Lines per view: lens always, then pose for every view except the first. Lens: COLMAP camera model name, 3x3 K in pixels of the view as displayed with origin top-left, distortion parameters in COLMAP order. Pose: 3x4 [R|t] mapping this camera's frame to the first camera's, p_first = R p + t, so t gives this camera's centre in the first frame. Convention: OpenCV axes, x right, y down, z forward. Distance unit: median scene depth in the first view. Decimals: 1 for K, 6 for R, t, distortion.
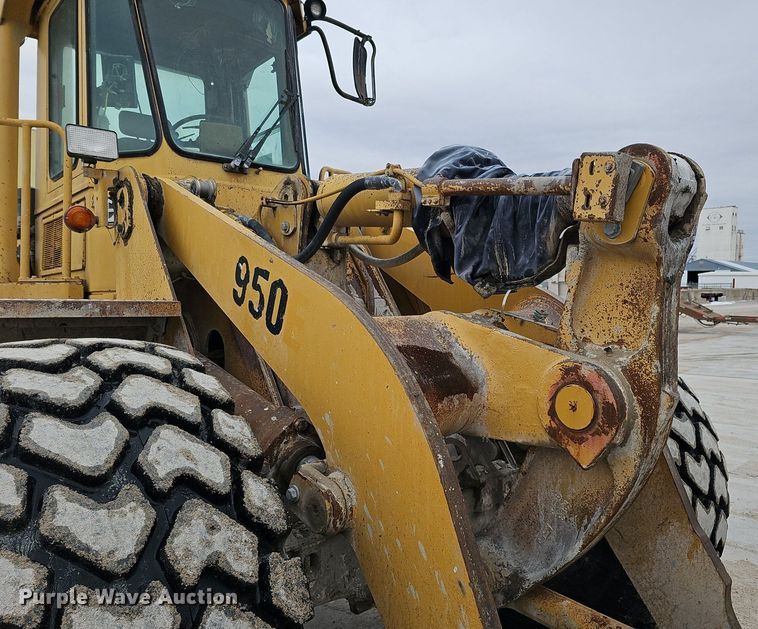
lens RADIAL K [[613.2, 0, 421.9], [0, 613.2, 293.1], [0, 0, 1]] dist [0.053528, -0.000290]
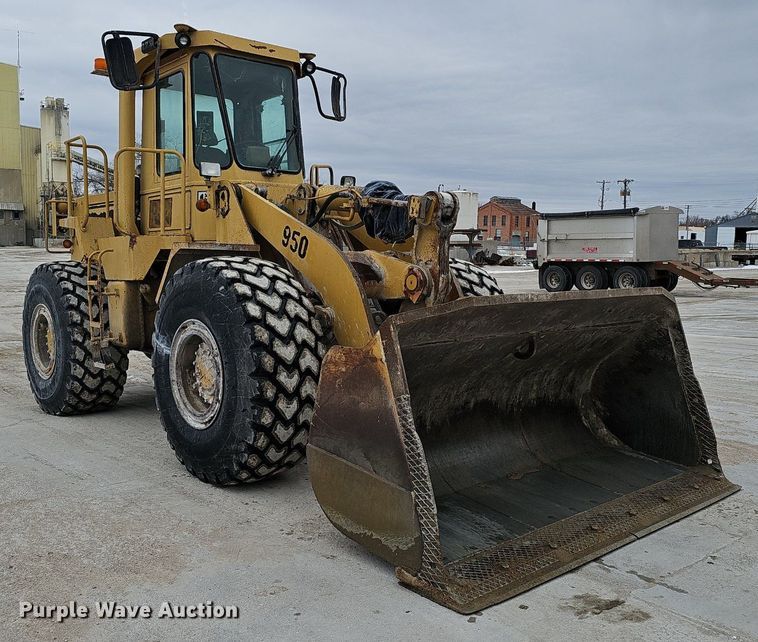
lens RADIAL K [[765.1, 0, 379.0], [0, 765.1, 321.0], [0, 0, 1]] dist [0.062177, -0.021725]
pose [[0.999207, 0.015496, -0.036689, 0.177355], [-0.012171, 0.995941, 0.089177, 0.037921], [0.037922, -0.088660, 0.995340, -1.974922]]
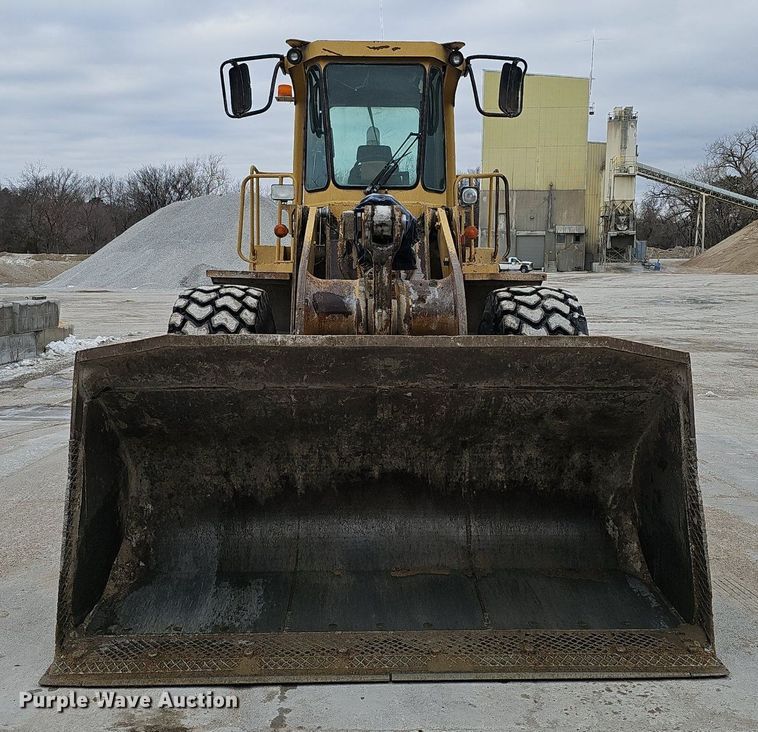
lens RADIAL K [[876.5, 0, 379.6], [0, 876.5, 374.6], [0, 0, 1]] dist [0.068502, -0.028082]
pose [[0.739145, 0.086640, -0.667951, 1.989315], [-0.009505, 0.992935, 0.118275, 0.002546], [0.673479, -0.081074, 0.734747, -1.104204]]
